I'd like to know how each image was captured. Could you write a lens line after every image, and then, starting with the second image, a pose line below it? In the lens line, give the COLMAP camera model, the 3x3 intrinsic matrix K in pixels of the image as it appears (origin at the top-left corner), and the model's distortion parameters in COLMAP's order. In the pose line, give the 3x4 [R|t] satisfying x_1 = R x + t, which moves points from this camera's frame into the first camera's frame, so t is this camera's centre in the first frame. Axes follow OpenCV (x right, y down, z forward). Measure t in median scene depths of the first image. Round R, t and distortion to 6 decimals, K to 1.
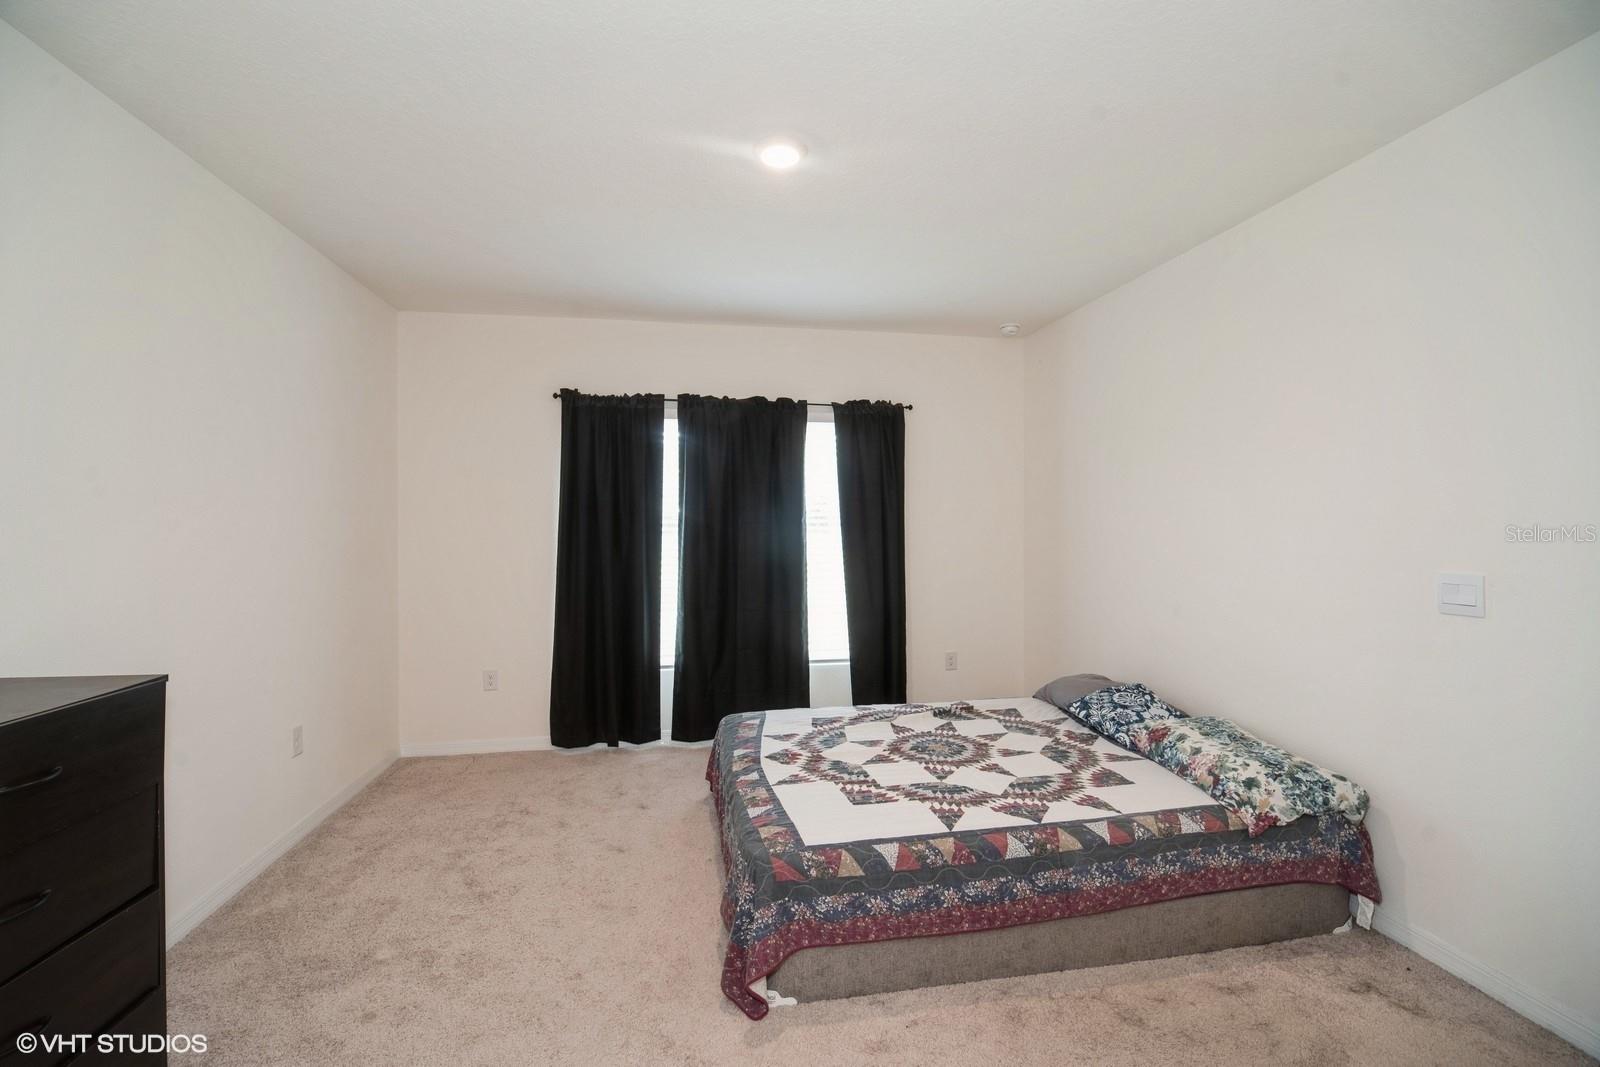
lens RADIAL K [[700.0, 0, 809.5], [0, 700.0, 518.5], [0, 0, 1]] dist [-0.011666, -0.000103]
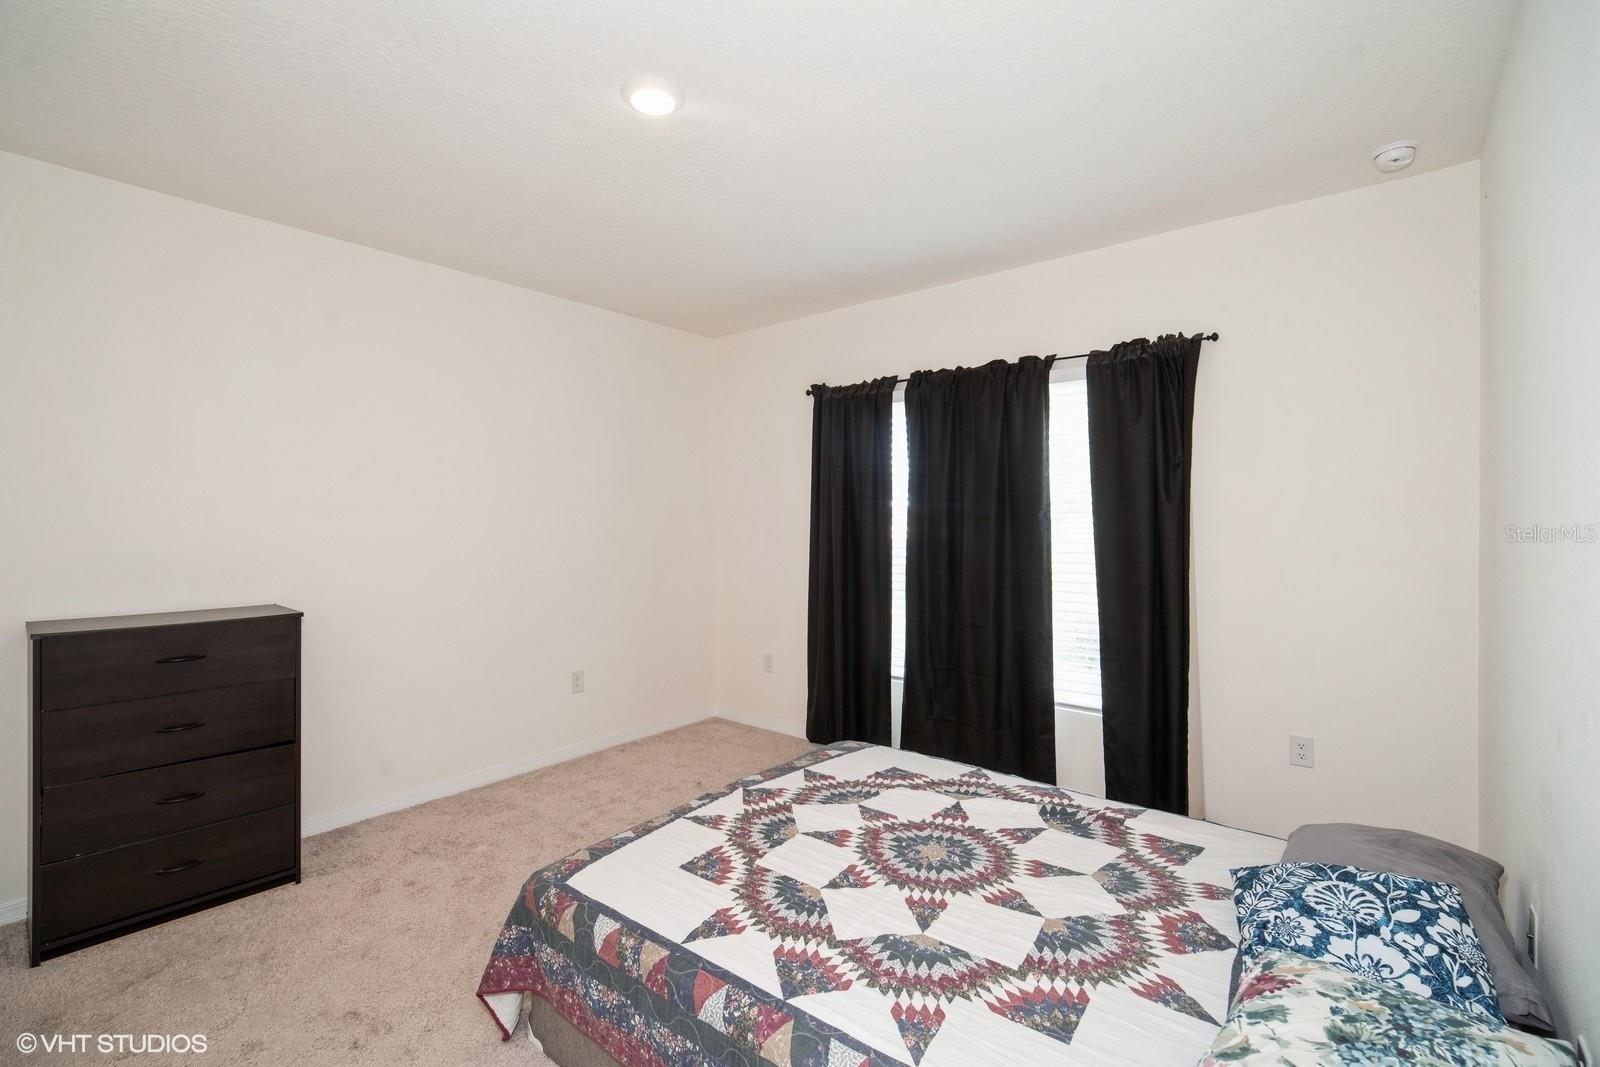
lens RADIAL K [[725.8, 0, 806.7], [0, 725.8, 516.9], [0, 0, 1]] dist [-0.002261, -0.000338]
pose [[0.650381, -0.000489, -0.759608, 0.619133], [0.004702, 0.999983, 0.003383, 0.001324], [0.759594, -0.005772, 0.650372, 0.440014]]
